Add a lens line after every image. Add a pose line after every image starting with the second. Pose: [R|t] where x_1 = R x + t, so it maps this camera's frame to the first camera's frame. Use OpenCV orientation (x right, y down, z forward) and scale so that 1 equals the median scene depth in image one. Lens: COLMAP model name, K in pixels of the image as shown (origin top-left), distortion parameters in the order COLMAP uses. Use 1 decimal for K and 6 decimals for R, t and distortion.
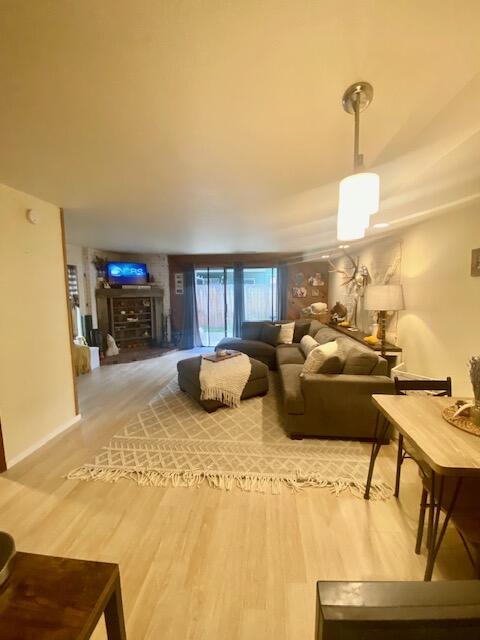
lens RADIAL K [[257.7, 0, 240.0], [0, 257.7, 320.0], [0, 0, 1]] dist [0.027482, -0.025227]
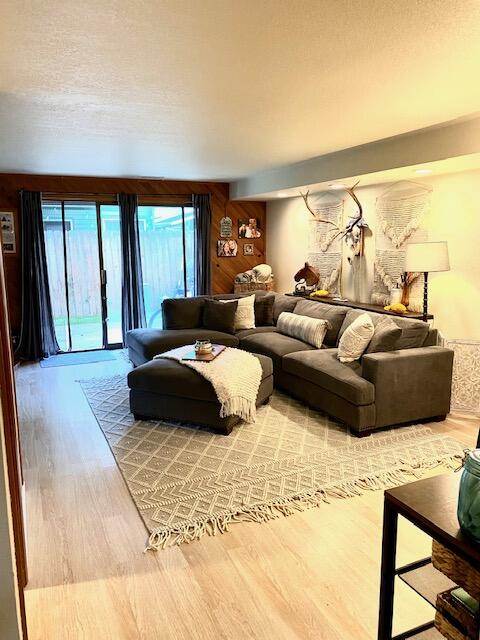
lens RADIAL K [[483.3, 0, 235.9], [0, 483.3, 331.7], [0, 0, 1]] dist [0.024641, -0.000905]
pose [[0.865992, -0.088592, 0.492148, -0.643074], [0.055259, 0.995108, 0.081895, -0.003161], [-0.496995, -0.043724, 0.866651, -0.065728]]
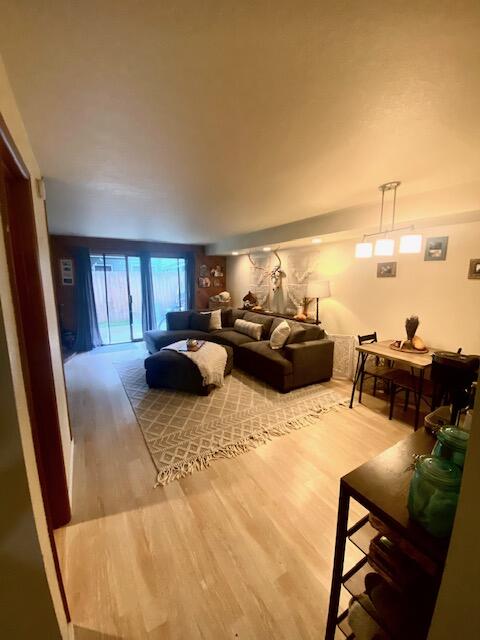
lens RADIAL K [[257.7, 0, 240.0], [0, 257.7, 320.0], [0, 0, 1]] dist [0.027482, -0.025227]
pose [[0.797190, -0.087500, 0.597354, -0.594788], [0.058360, 0.995977, 0.068006, -0.026283], [-0.600901, -0.019352, 0.799089, 0.045466]]
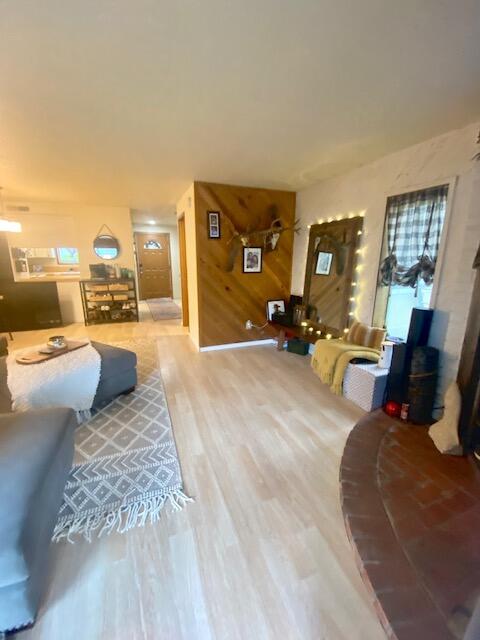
lens RADIAL K [[257.7, 0, 240.0], [0, 257.7, 320.0], [0, 0, 1]] dist [0.027482, -0.025227]
pose [[-0.892197, 0.113460, -0.437163, -0.228878], [-0.048310, 0.938404, 0.342145, -0.210889], [0.449056, 0.326380, -0.831760, 1.957172]]
